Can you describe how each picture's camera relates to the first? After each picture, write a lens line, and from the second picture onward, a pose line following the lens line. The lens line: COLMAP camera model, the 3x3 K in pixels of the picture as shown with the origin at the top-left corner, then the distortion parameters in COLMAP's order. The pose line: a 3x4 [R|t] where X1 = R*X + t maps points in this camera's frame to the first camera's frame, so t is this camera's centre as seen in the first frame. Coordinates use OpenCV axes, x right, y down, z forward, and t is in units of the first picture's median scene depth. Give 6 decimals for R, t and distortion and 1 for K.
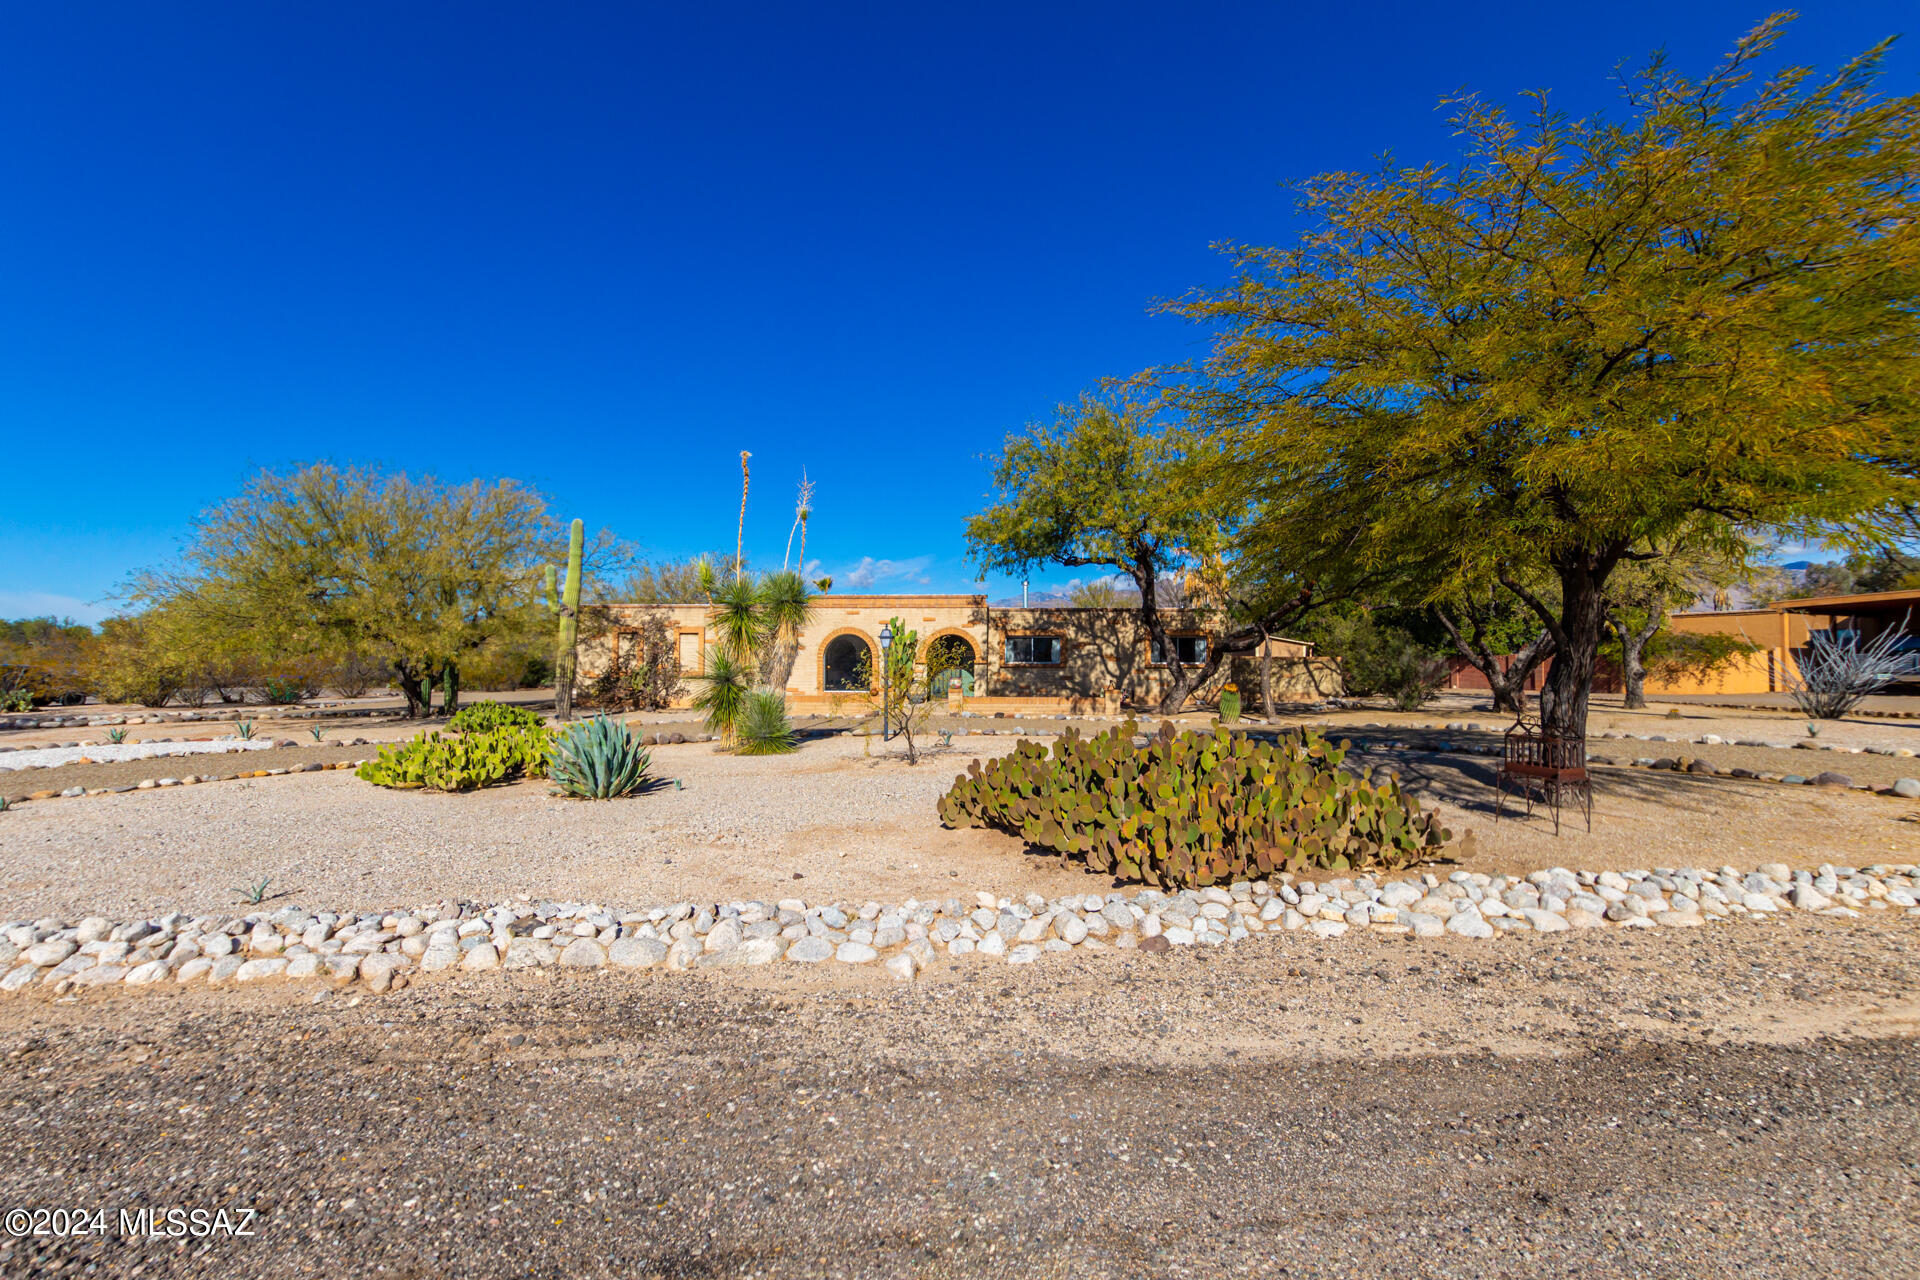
lens RADIAL K [[886.4, 0, 957.6], [0, 886.4, 645.7], [0, 0, 1]] dist [0.006522, -0.001225]
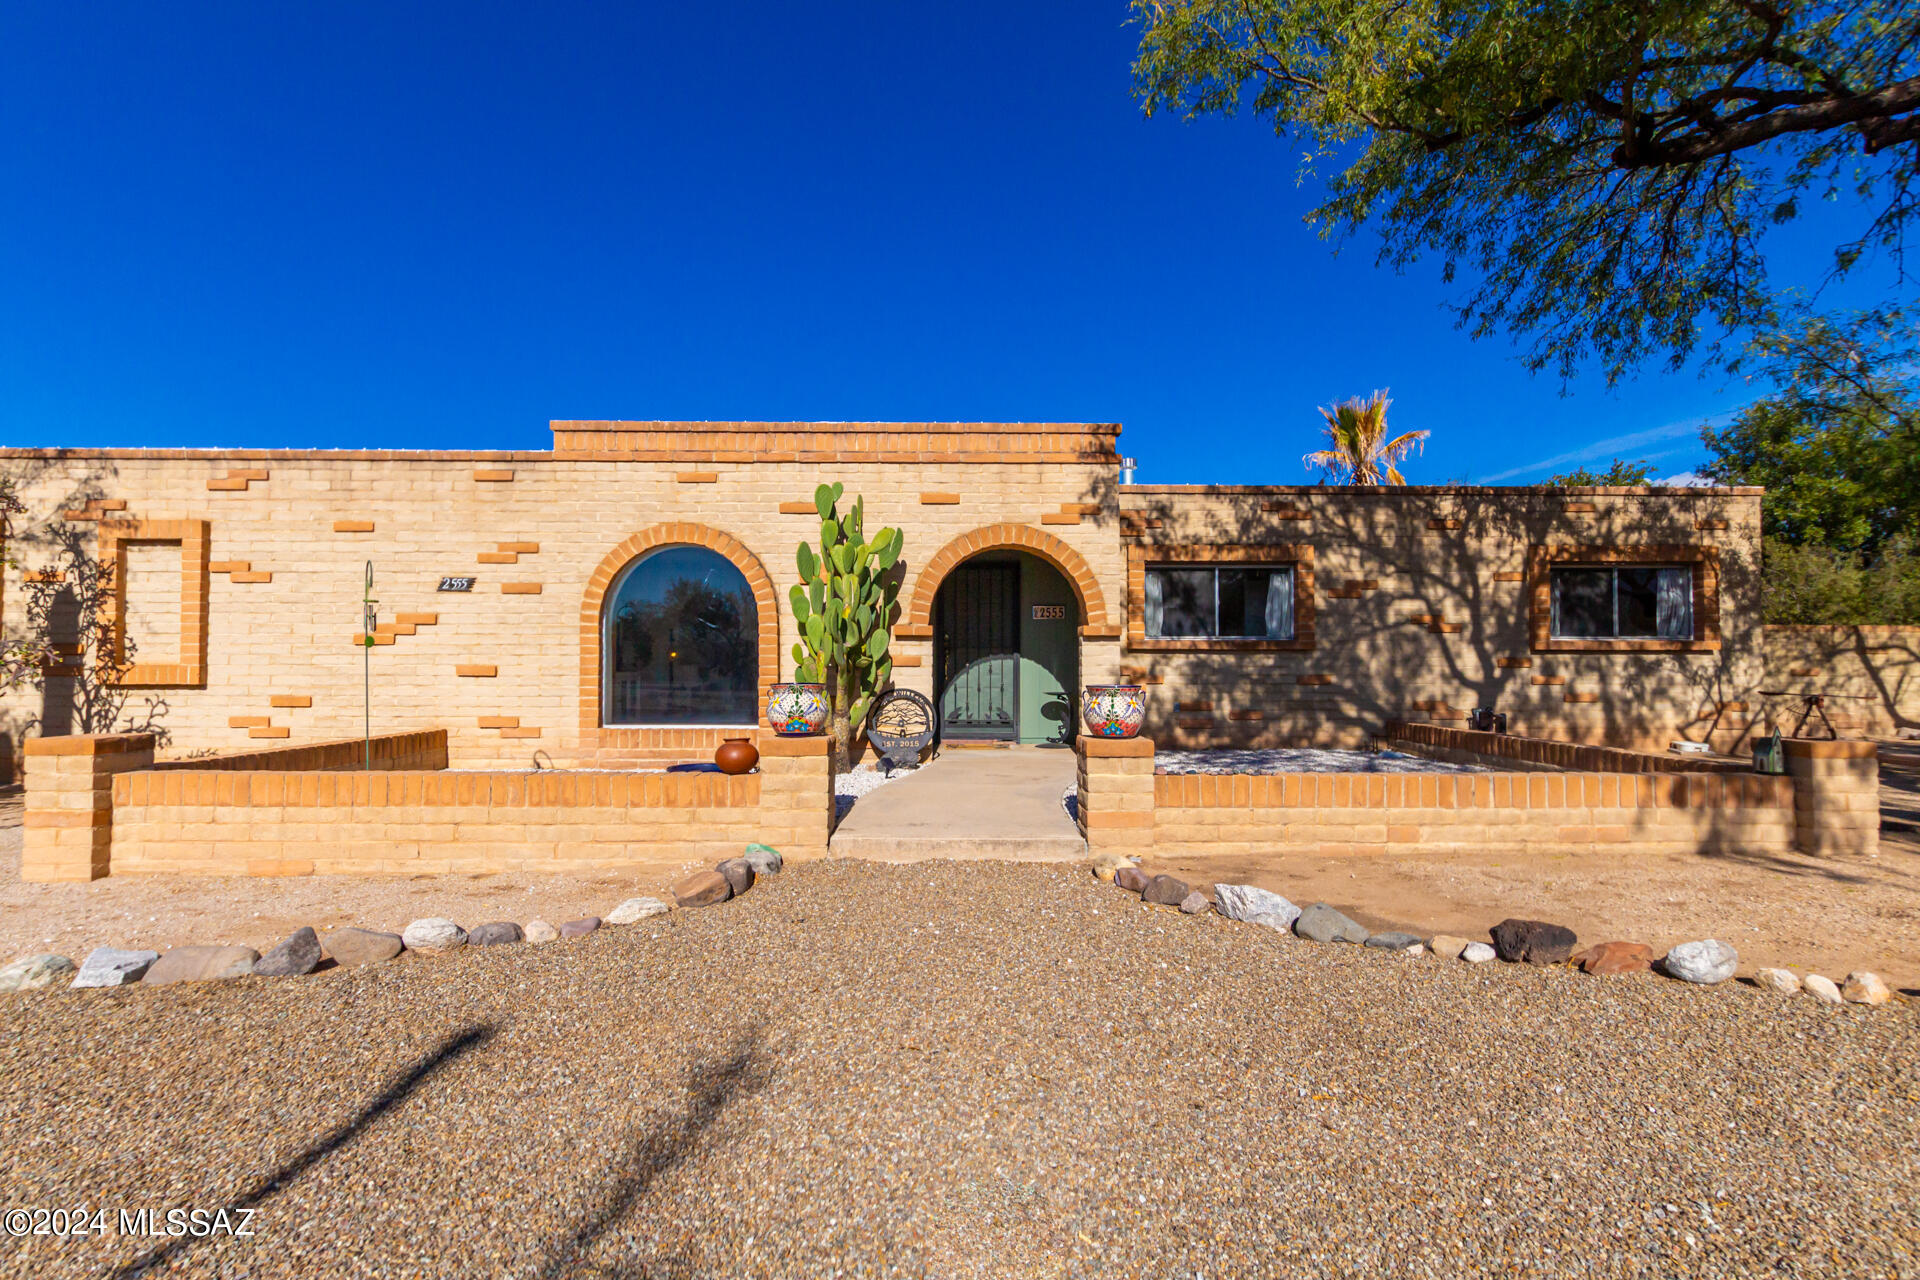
lens RADIAL K [[886.4, 0, 963.4], [0, 886.4, 628.8], [0, 0, 1]] dist [0.006522, -0.001225]
pose [[0.999697, 0.010332, 0.022353, -0.030229], [-0.010953, 0.999553, 0.027834, 0.004188], [-0.022056, -0.028070, 0.999363, 0.659223]]
